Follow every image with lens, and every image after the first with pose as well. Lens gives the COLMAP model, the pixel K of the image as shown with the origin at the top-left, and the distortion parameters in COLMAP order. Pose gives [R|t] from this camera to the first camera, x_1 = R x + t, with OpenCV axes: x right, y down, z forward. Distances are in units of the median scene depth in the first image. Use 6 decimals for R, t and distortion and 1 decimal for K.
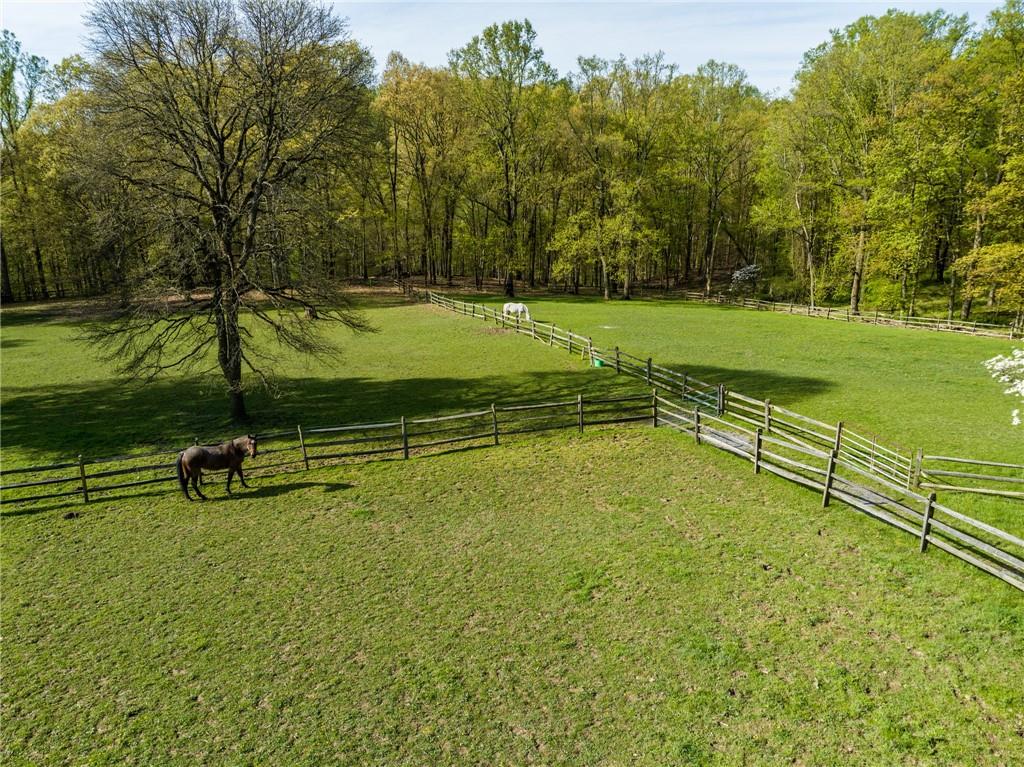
lens RADIAL K [[726.1, 0, 506.3], [0, 726.1, 386.3], [0, 0, 1]] dist [-0.034804, 0.003615]
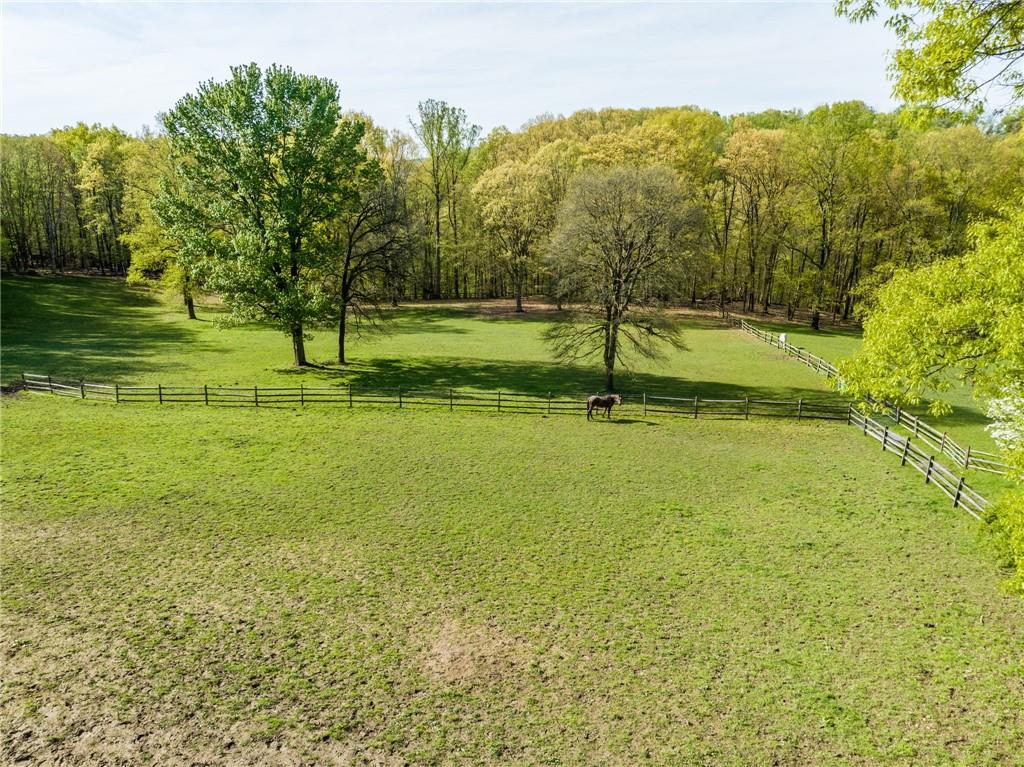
lens RADIAL K [[726.1, 0, 506.3], [0, 726.1, 386.3], [0, 0, 1]] dist [-0.034804, 0.003615]
pose [[0.900106, 0.125807, -0.417112, 0.070506], [-0.130305, 0.991314, 0.017802, 0.015897], [0.415729, 0.038328, 0.908681, -0.336995]]
